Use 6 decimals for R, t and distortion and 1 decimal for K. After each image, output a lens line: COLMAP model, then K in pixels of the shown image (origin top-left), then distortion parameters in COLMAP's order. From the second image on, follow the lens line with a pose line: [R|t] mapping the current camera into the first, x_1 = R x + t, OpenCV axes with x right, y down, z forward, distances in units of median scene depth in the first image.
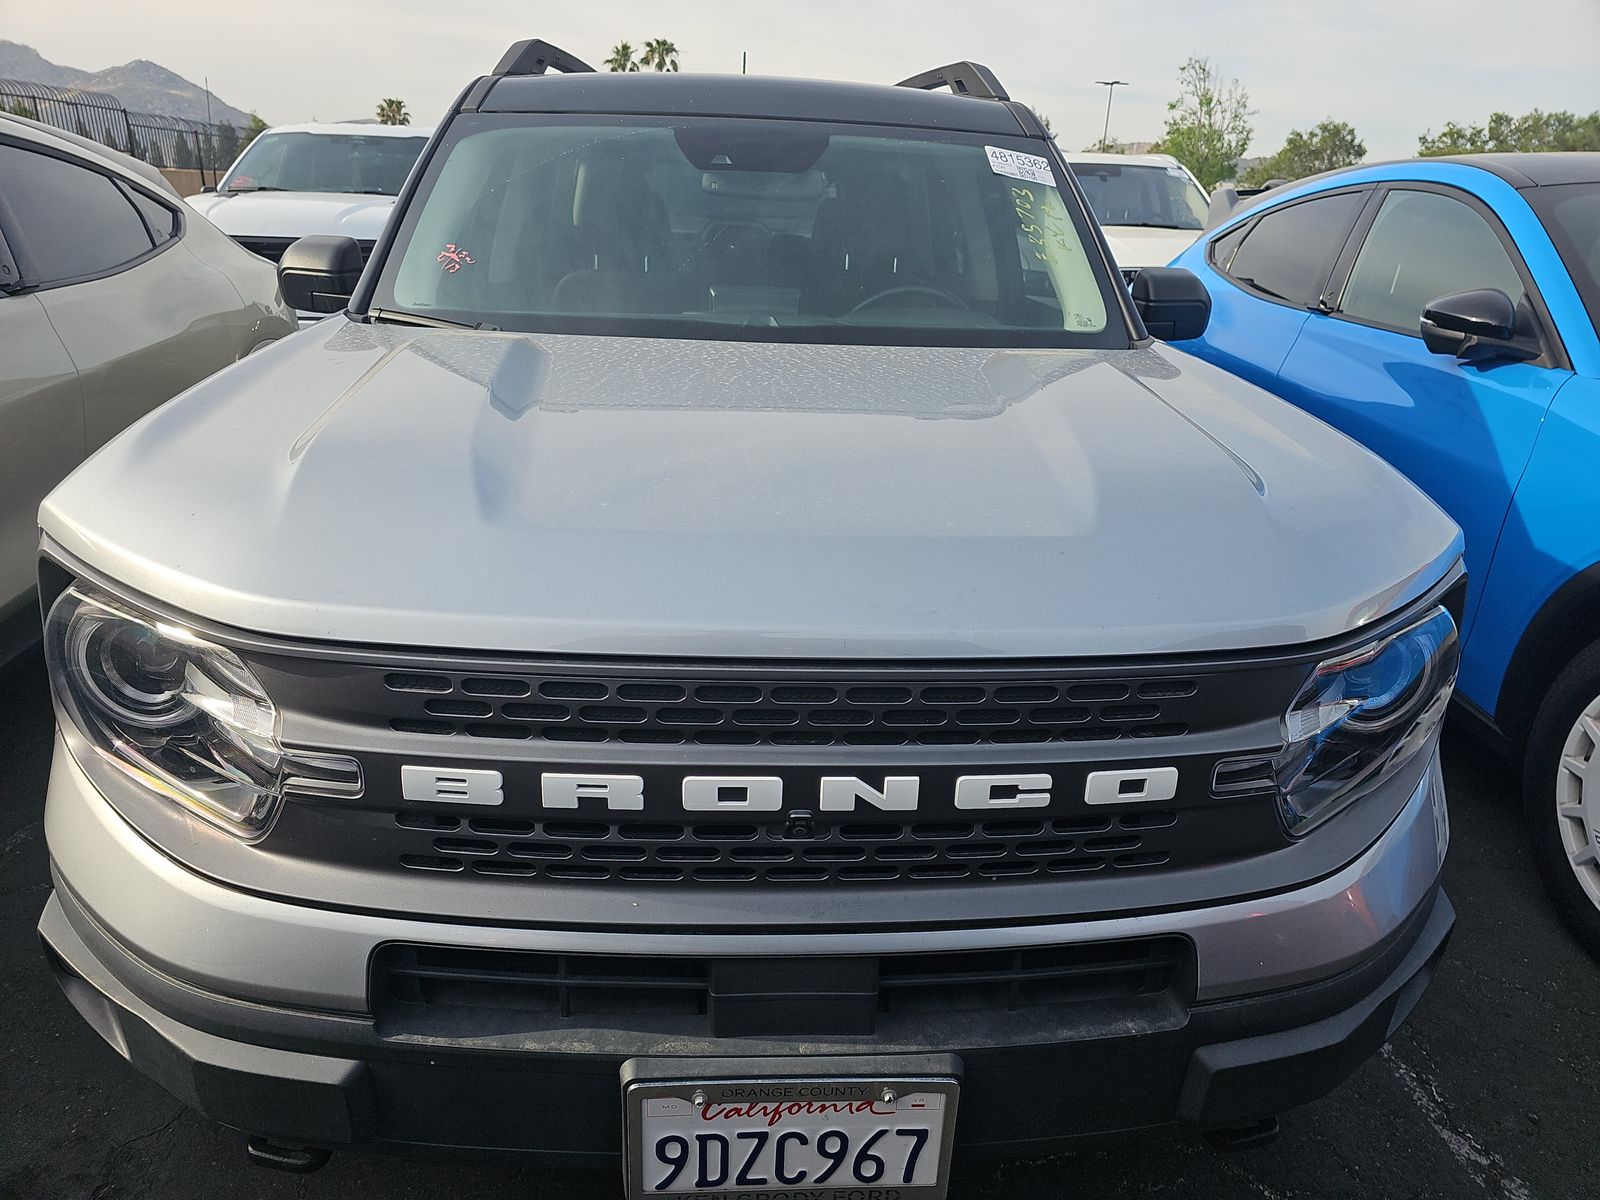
lens RADIAL K [[1020.6, 0, 800.0], [0, 1020.6, 600.0], [0, 0, 1]] dist [-0.070047, -0.000641]
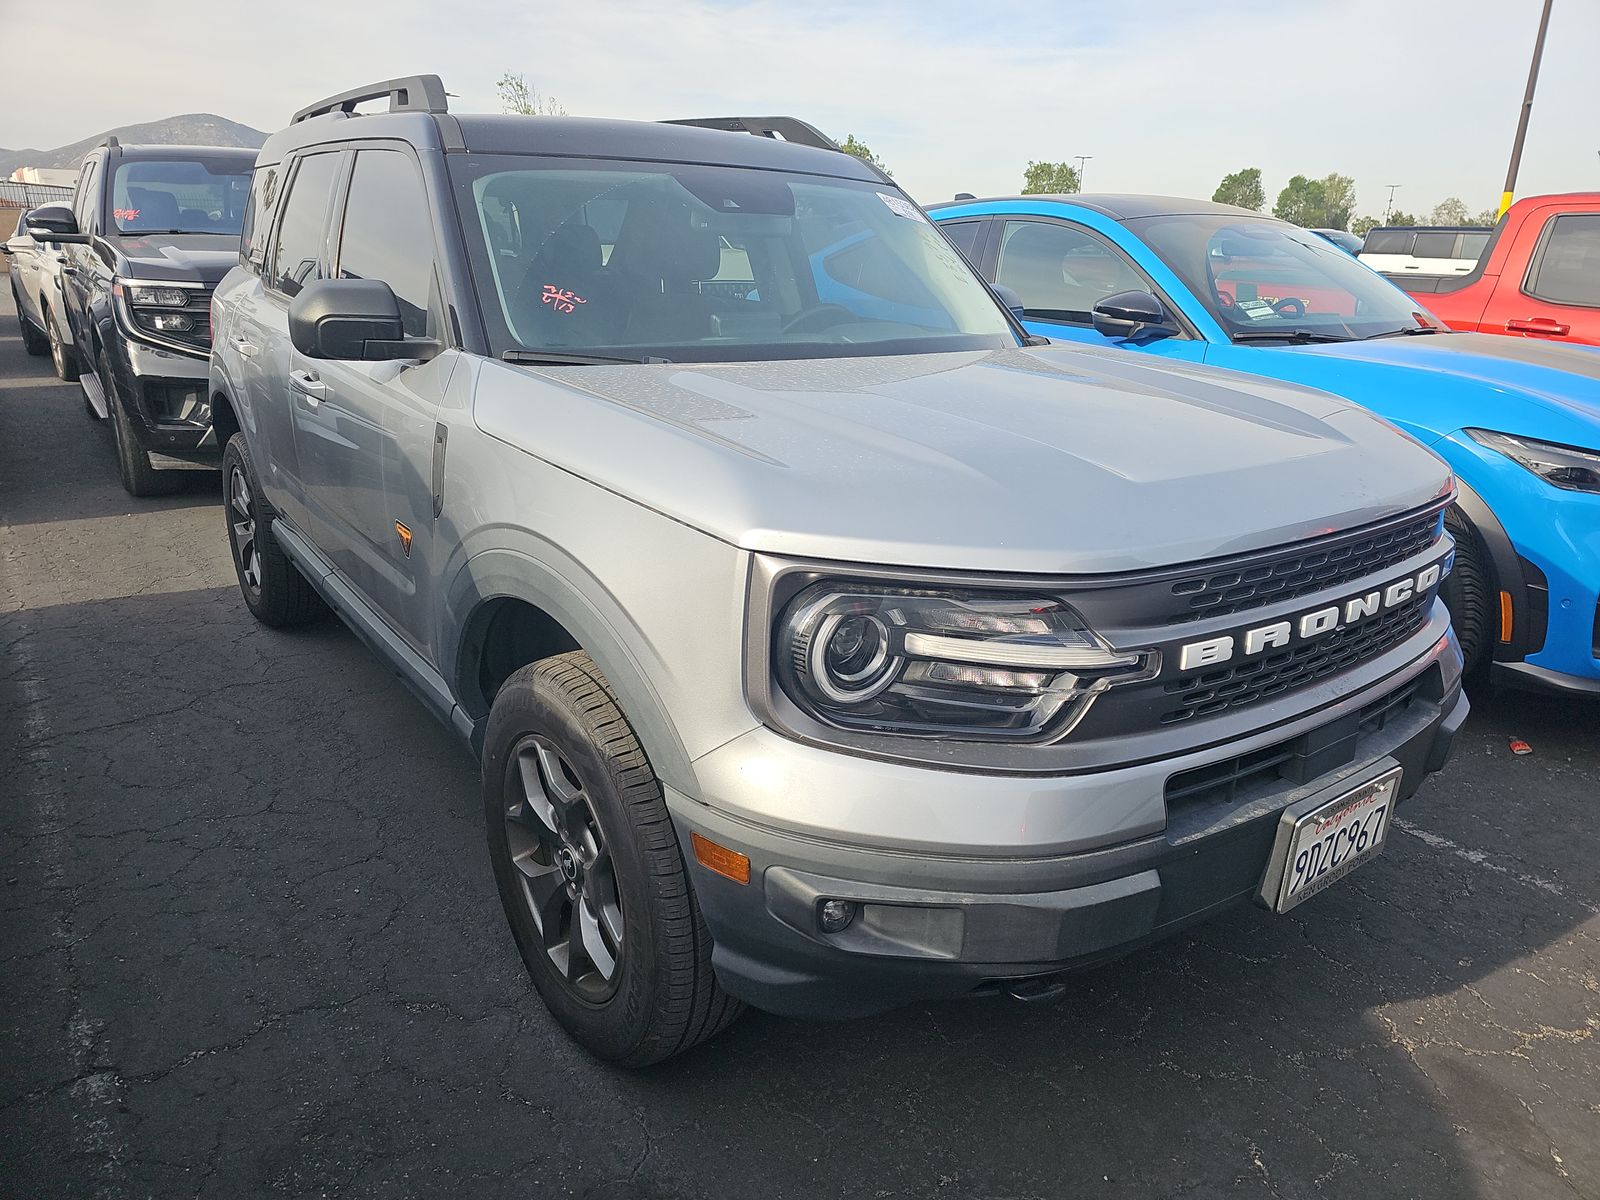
lens RADIAL K [[1082.7, 0, 800.0], [0, 1082.7, 600.0], [0, 0, 1]] dist [-0.141928, -0.000517]
pose [[0.870348, -0.170122, 0.462117, -0.842998], [0.182887, 0.982980, 0.017424, -0.015109], [-0.457216, 0.069350, 0.886648, -0.065589]]
